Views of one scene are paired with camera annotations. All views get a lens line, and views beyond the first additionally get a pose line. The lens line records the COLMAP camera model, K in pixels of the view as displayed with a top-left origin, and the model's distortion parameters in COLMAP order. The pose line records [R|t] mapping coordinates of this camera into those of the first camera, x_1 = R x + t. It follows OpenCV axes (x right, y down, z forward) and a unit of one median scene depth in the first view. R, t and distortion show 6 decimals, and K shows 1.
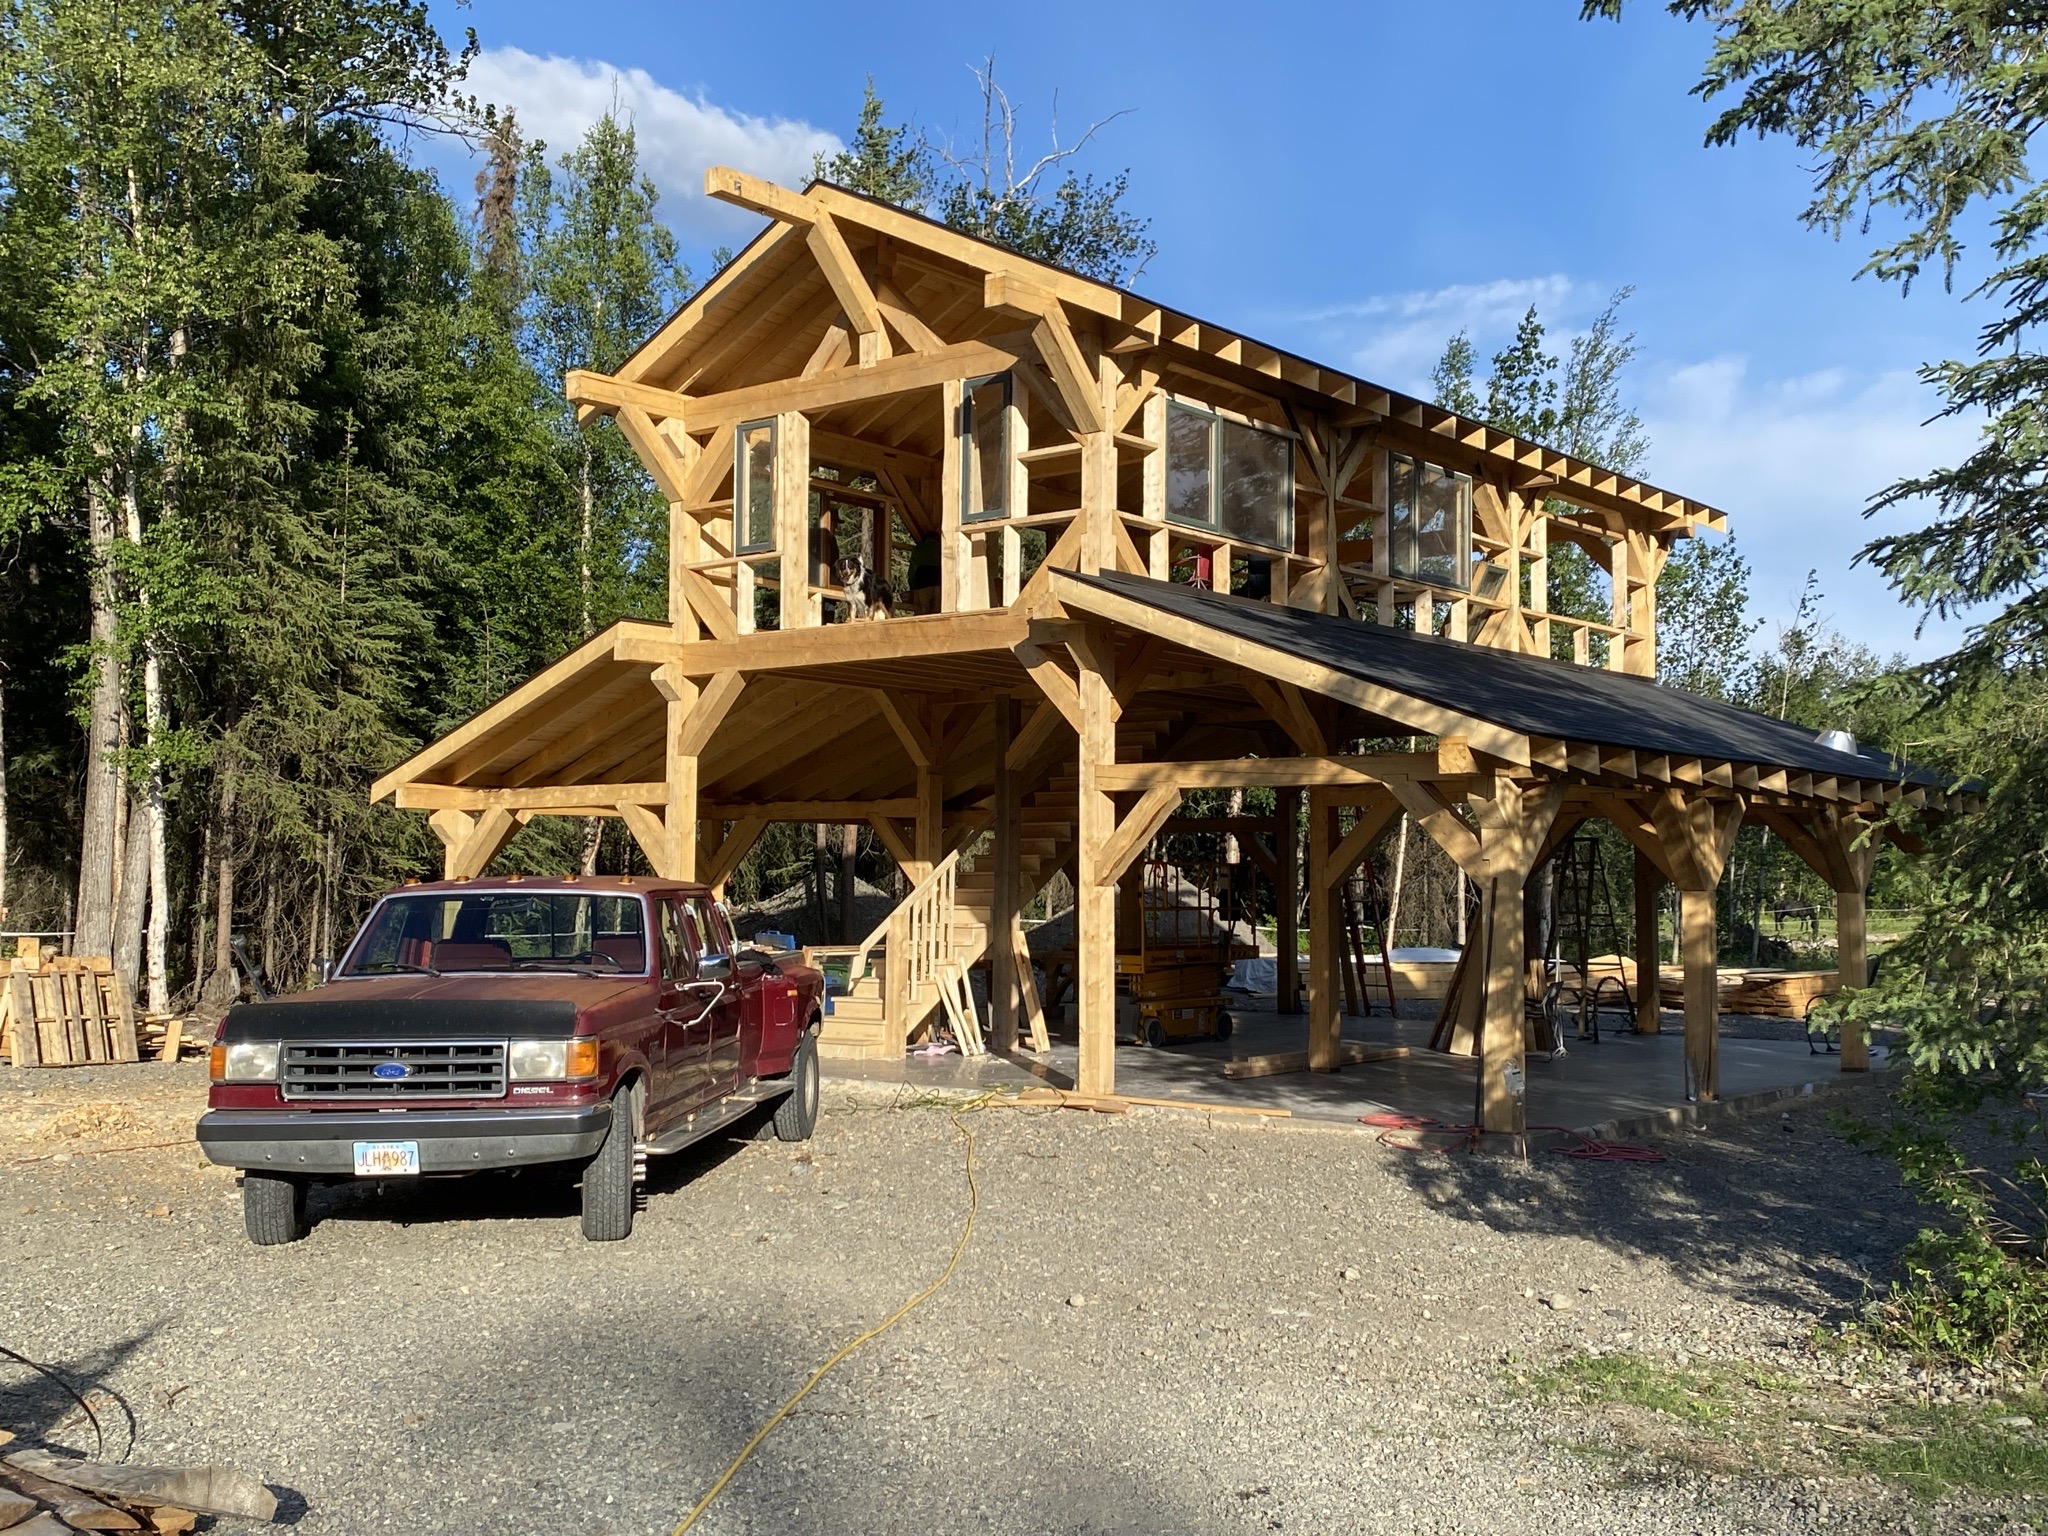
lens RADIAL K [[2096.5, 0, 1024.0], [0, 2096.5, 768.0], [0, 0, 1]] dist [0.004371, 0.000790]
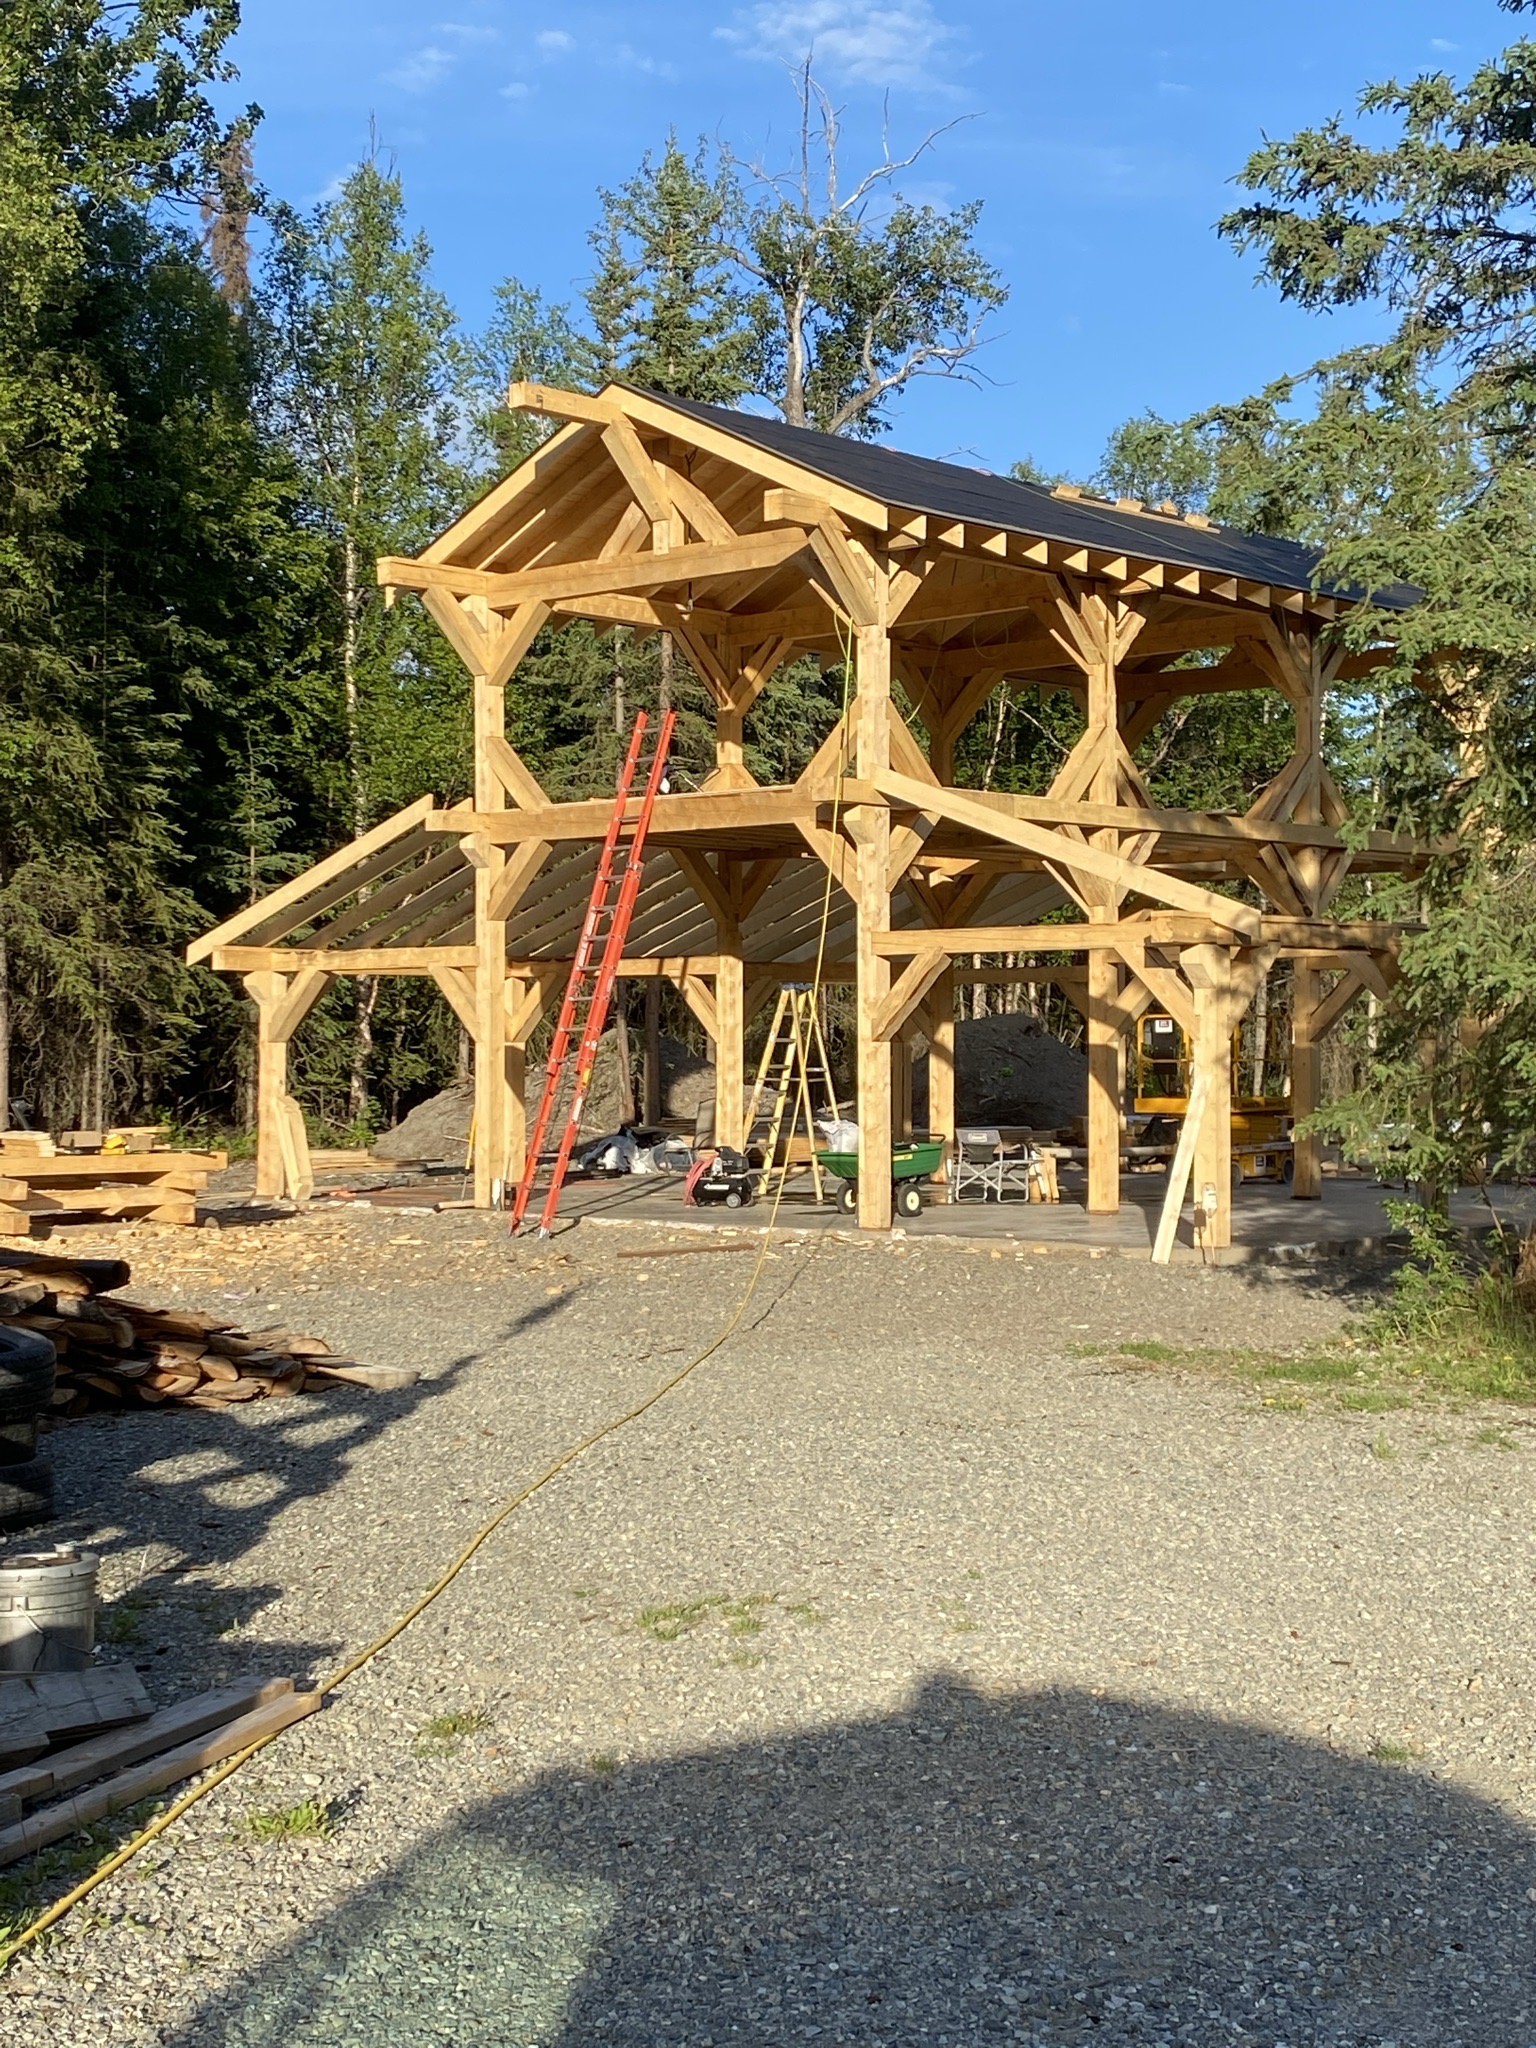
lens RADIAL K [[2902.4, 0, 768.0], [0, 2902.4, 1024.0], [0, 0, 1]] dist [0.003531, 0.005988]
pose [[0.998729, -0.009419, -0.049507, 0.047346], [0.012190, 0.998358, 0.055971, -0.033582], [0.048898, -0.056503, 0.997204, -0.446424]]
